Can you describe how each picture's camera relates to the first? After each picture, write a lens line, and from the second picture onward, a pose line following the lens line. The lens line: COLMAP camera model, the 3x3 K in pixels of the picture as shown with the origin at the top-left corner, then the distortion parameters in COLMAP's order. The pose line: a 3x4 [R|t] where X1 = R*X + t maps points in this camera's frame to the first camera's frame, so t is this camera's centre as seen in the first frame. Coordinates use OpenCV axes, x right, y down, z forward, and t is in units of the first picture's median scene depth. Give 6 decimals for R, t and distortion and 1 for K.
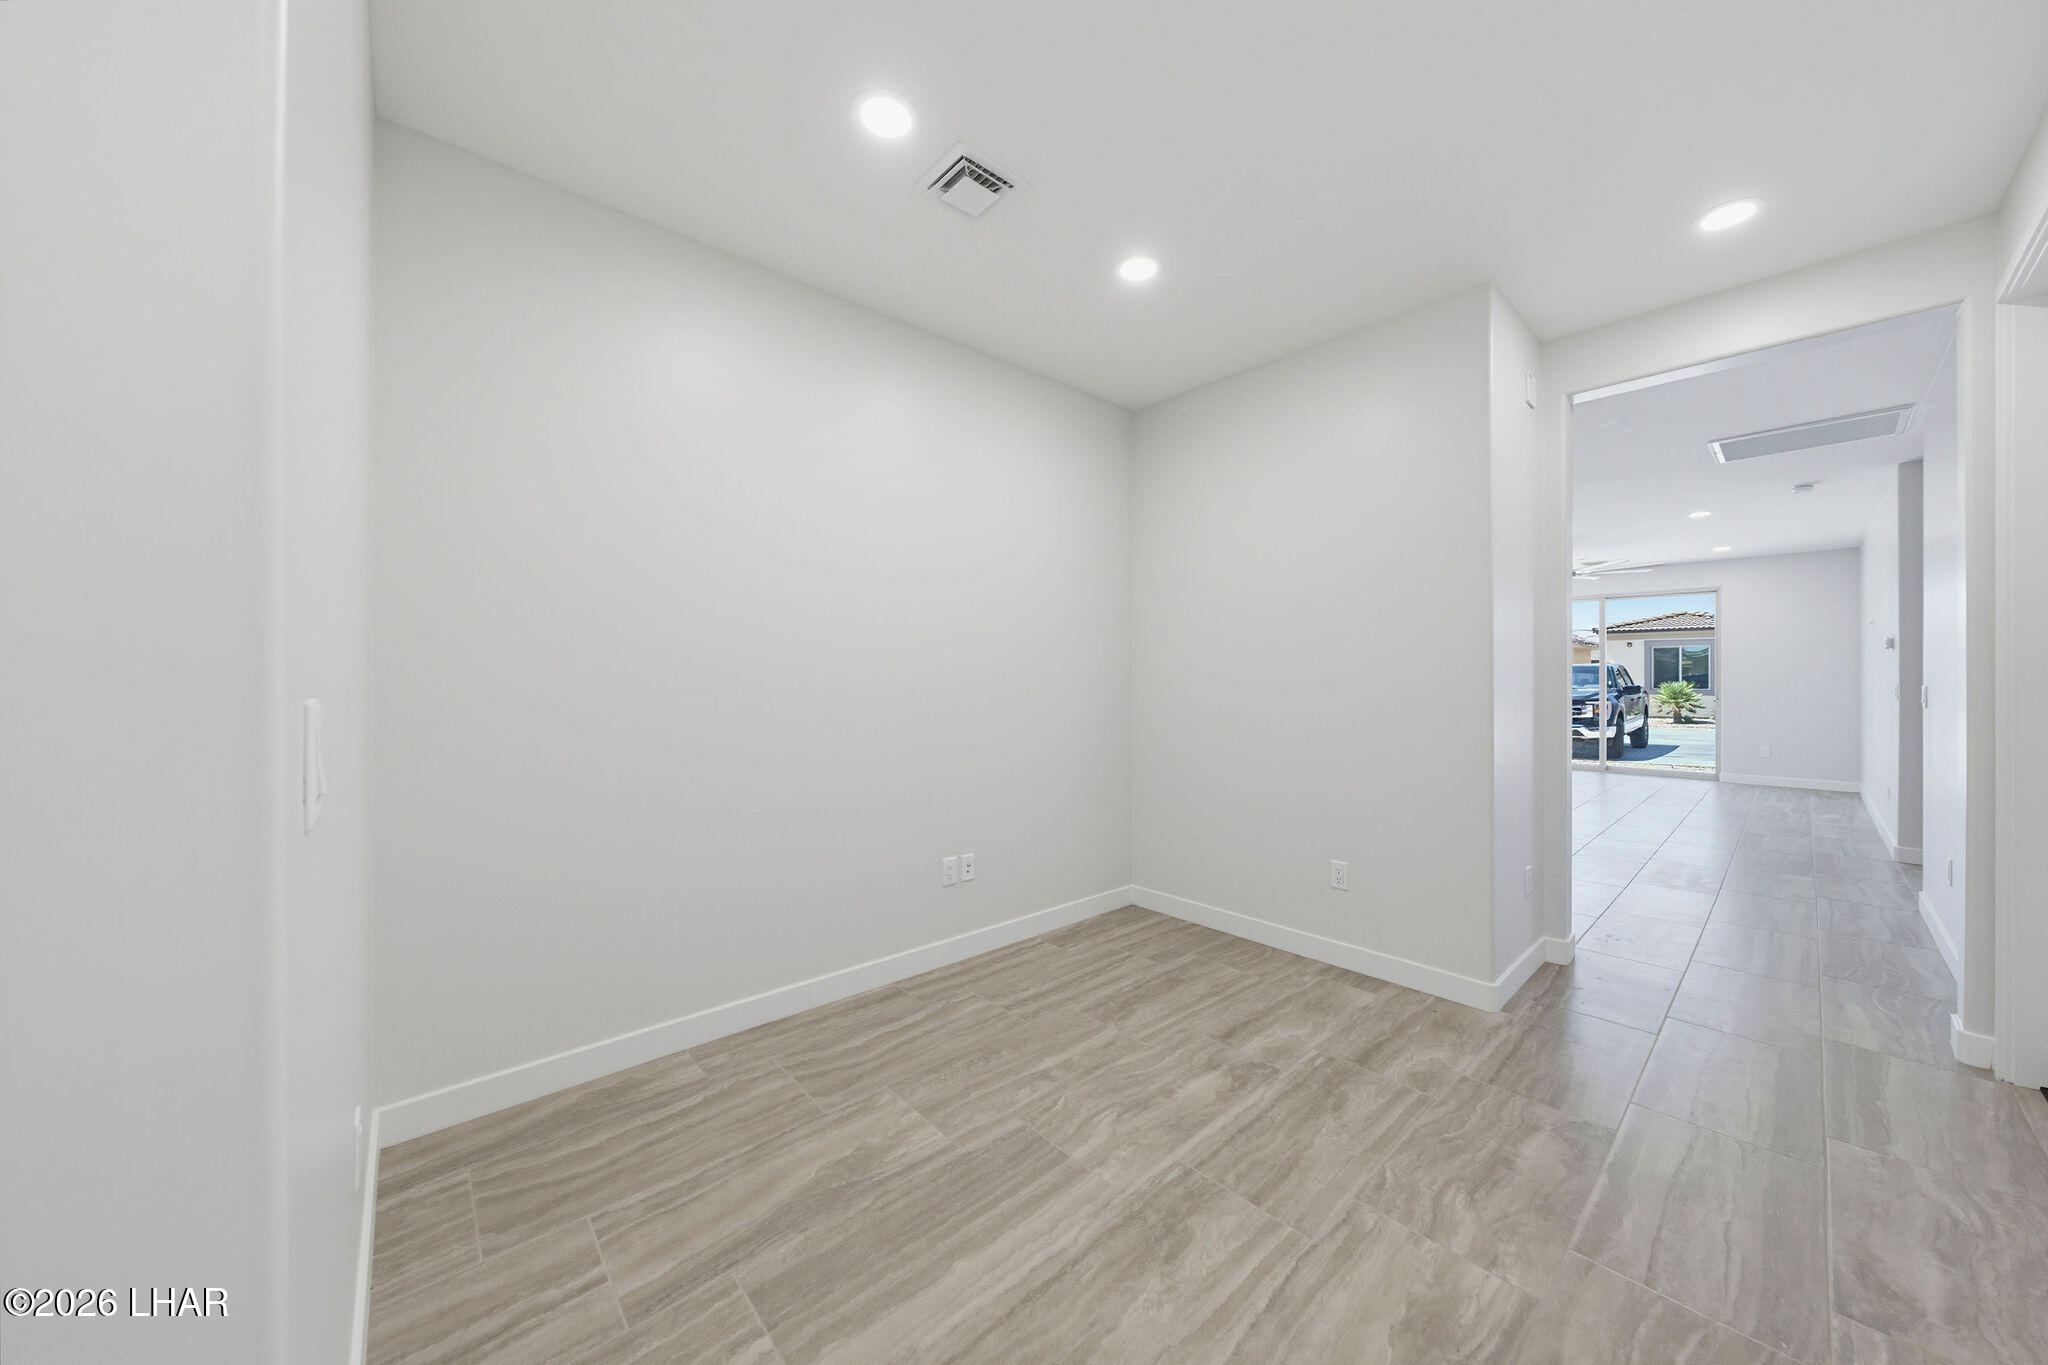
lens RADIAL K [[722.8, 0, 1024.0], [0, 722.8, 682.5], [0, 0, 1]] dist [-0.001479, -0.000095]
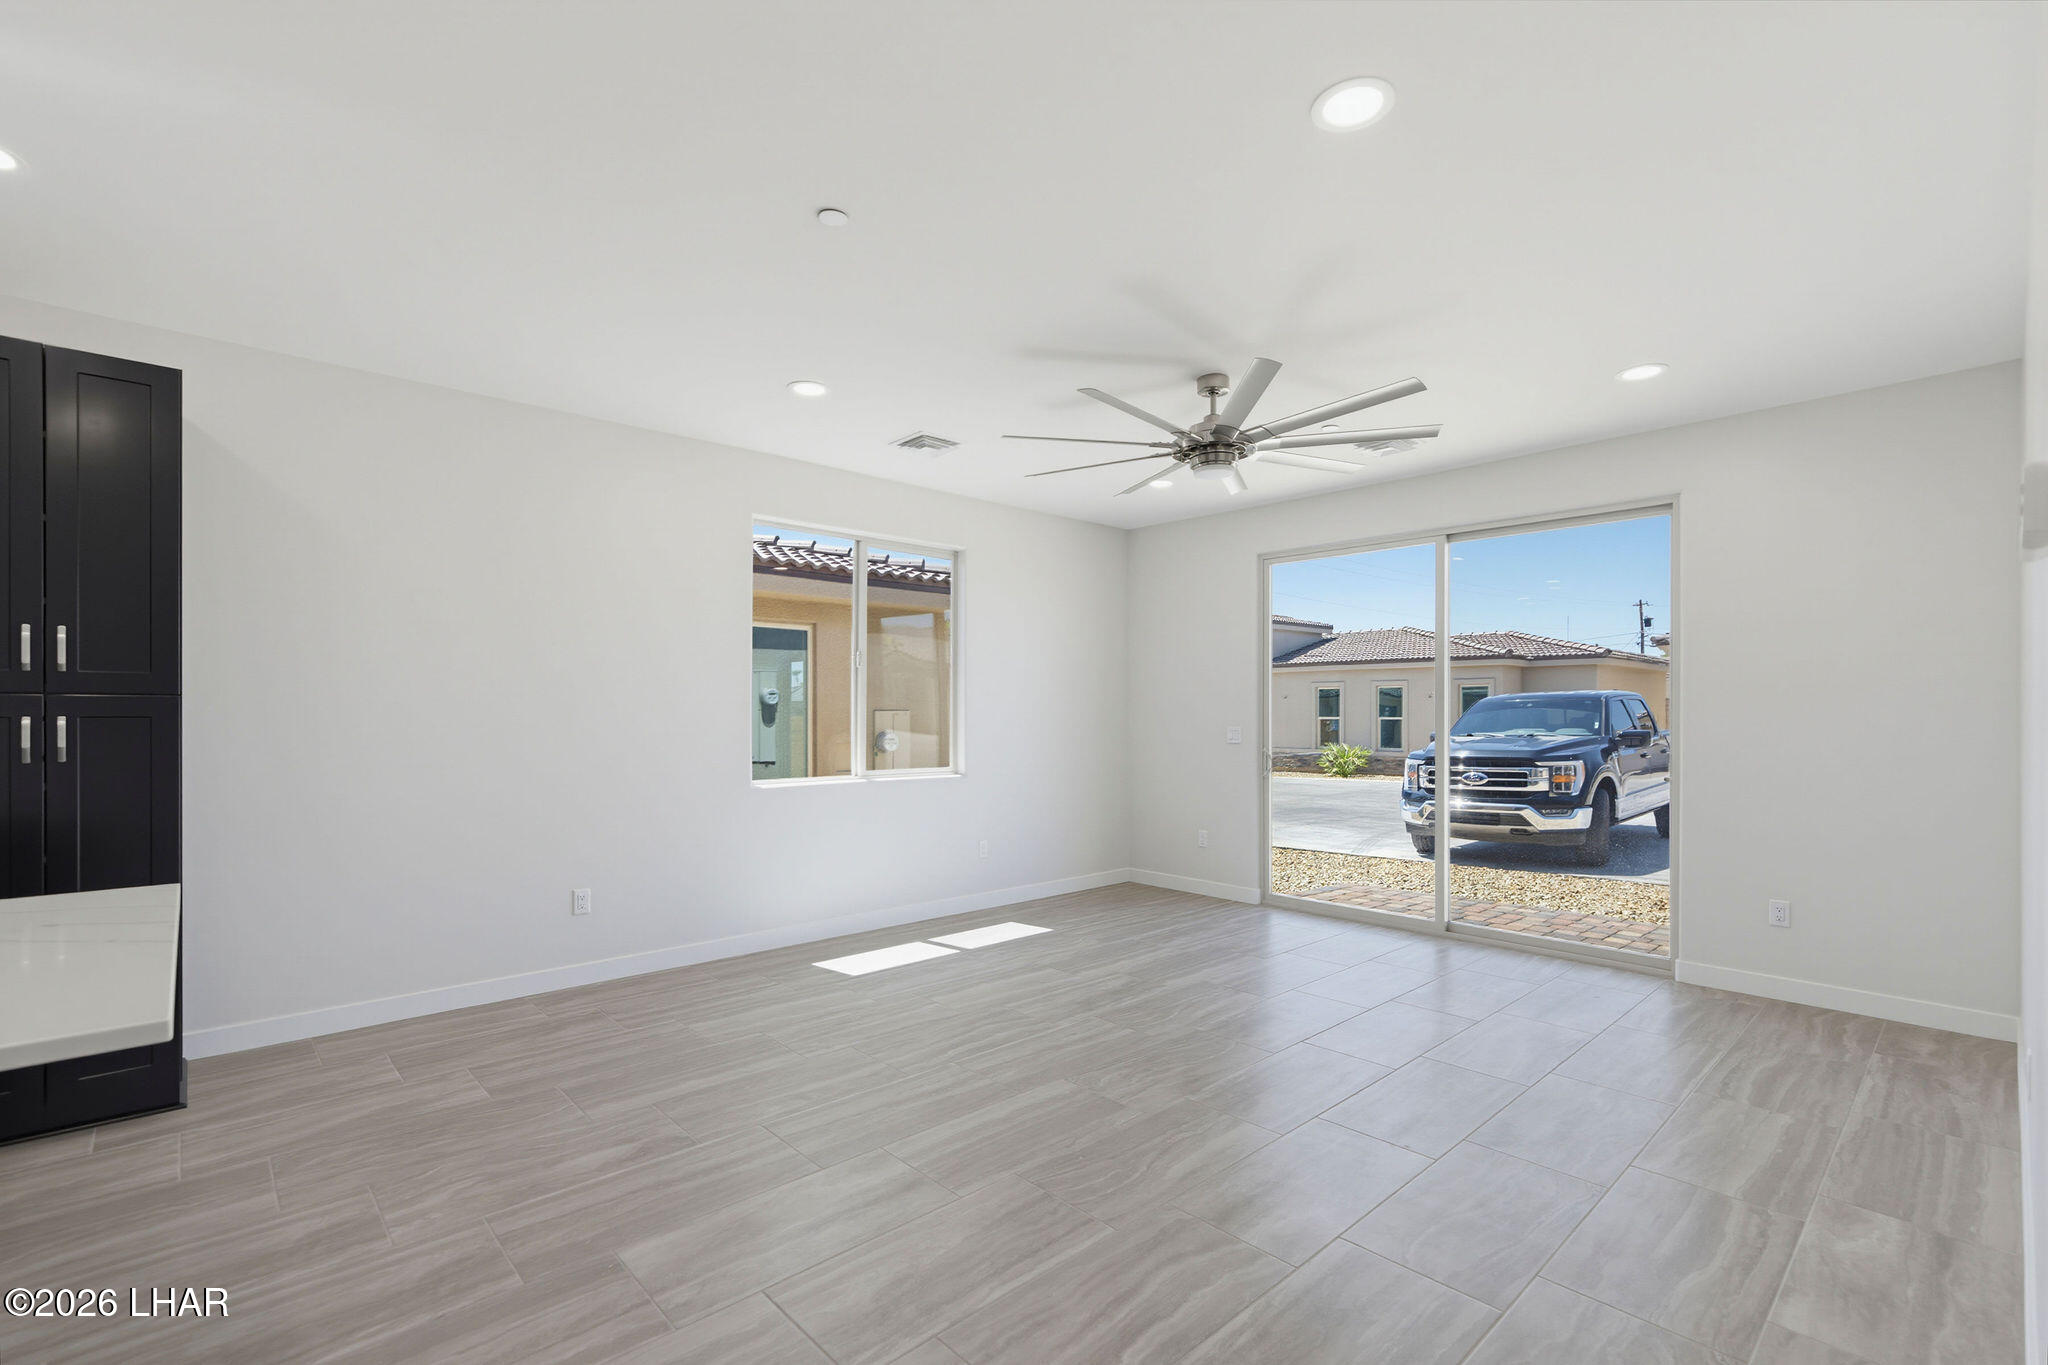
lens RADIAL K [[910.4, 0, 1025.7], [0, 910.4, 708.3], [0, 0, 1]] dist [0.001090, 0.000392]
pose [[0.999994, 0.002793, 0.002105, 0.397499], [-0.002778, 0.999971, -0.007060, -0.006344], [-0.002125, 0.007054, 0.999973, 0.328086]]
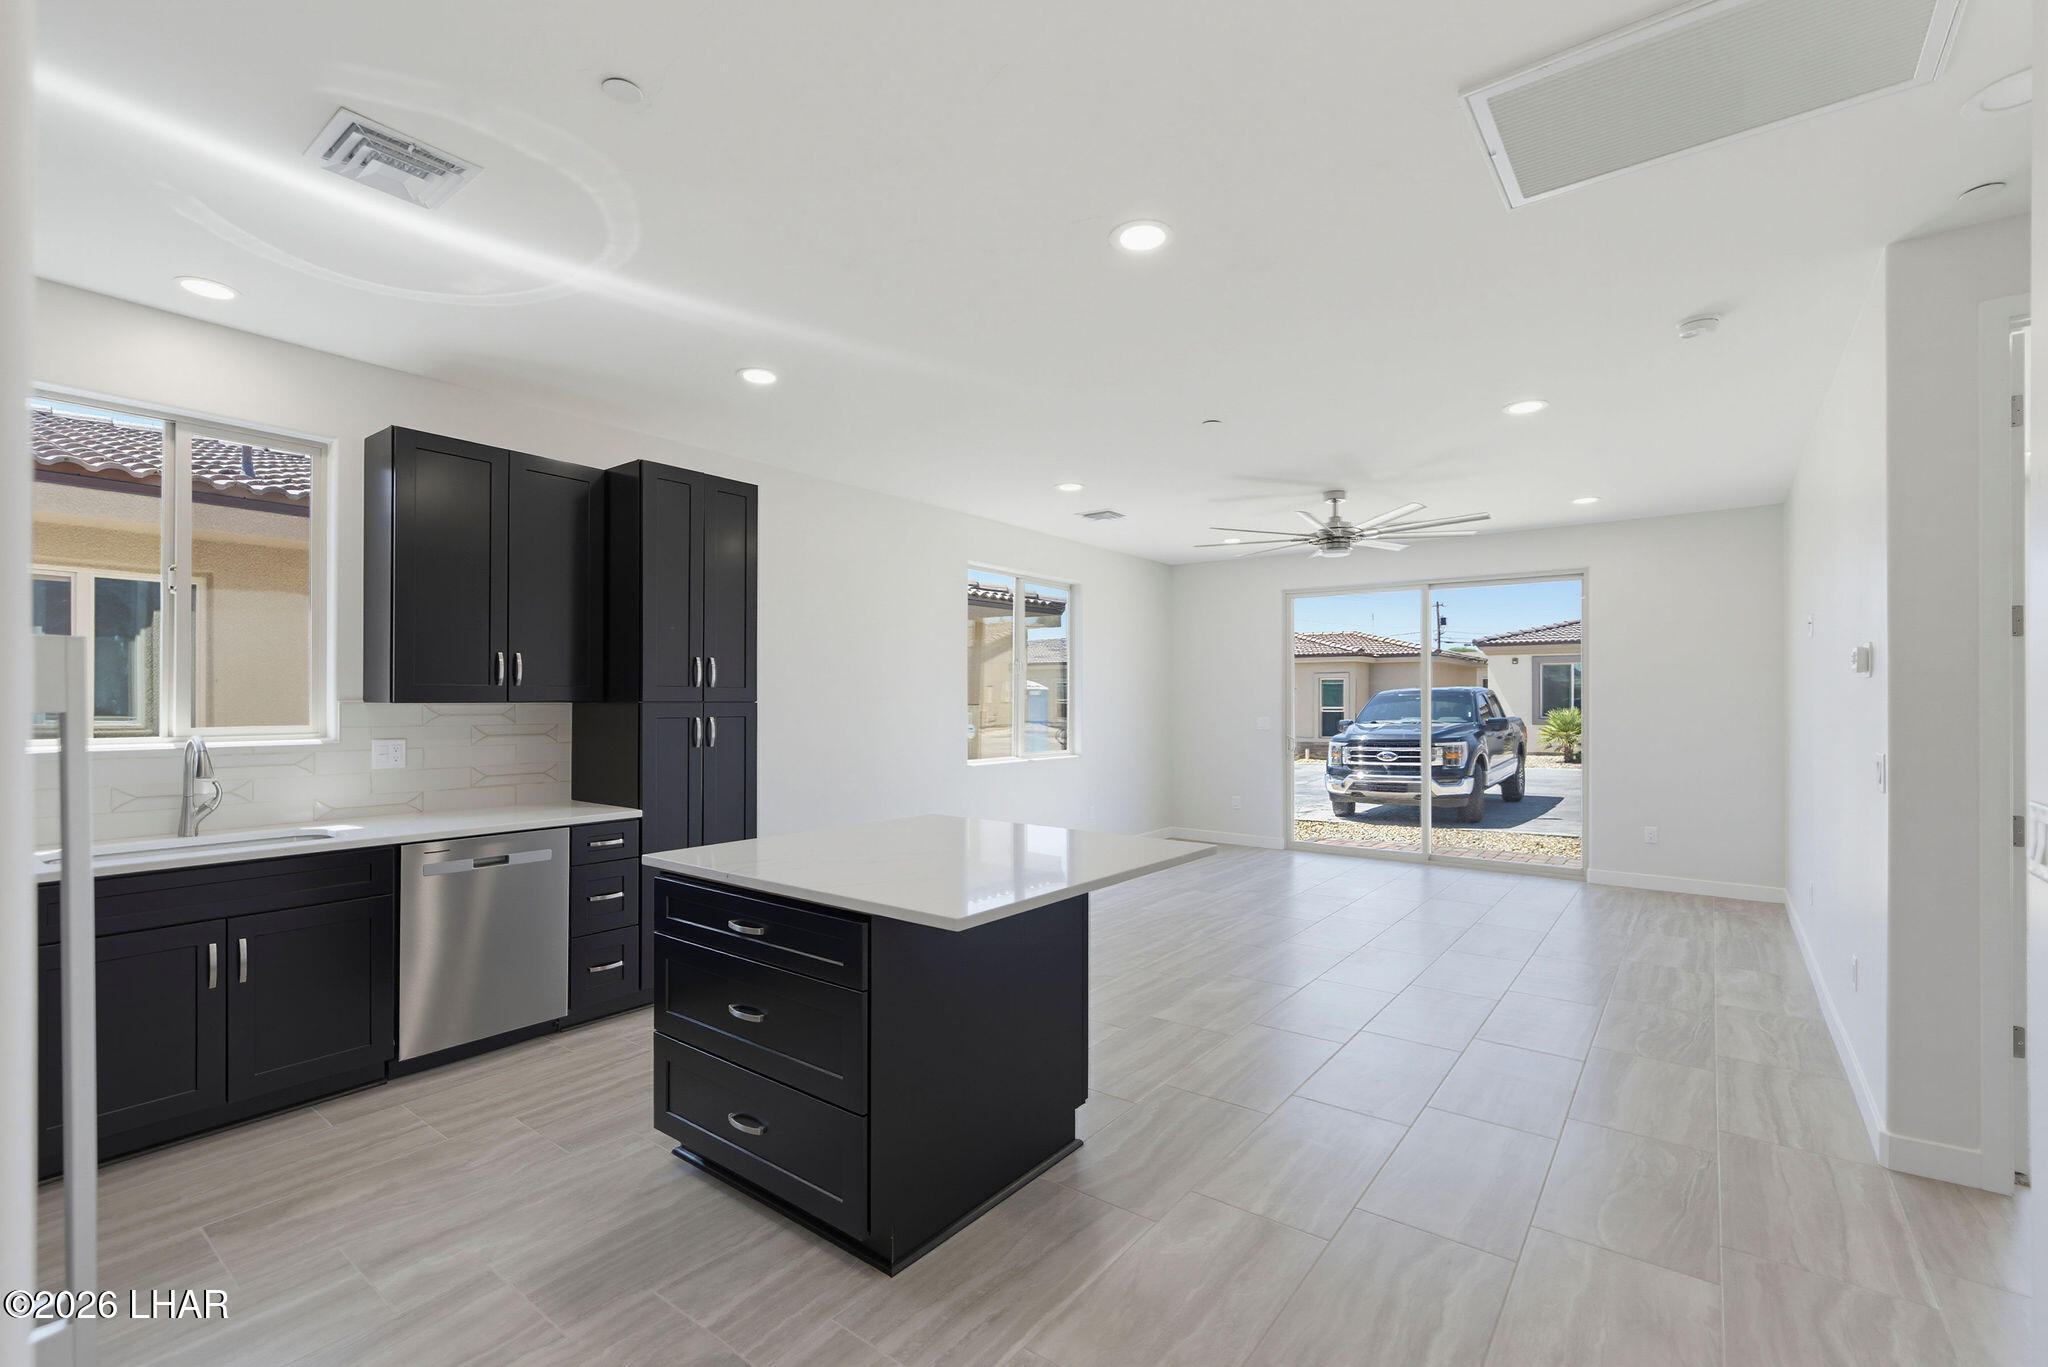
lens RADIAL K [[898.5, 0, 1010.8], [0, 898.5, 696.6], [0, 0, 1]] dist [0.001064, 0.000225]
pose [[0.986626, 0.003664, 0.162957, 0.236984], [-0.002703, 0.999978, -0.006119, -0.010805], [-0.162976, 0.005597, 0.986614, 0.216368]]
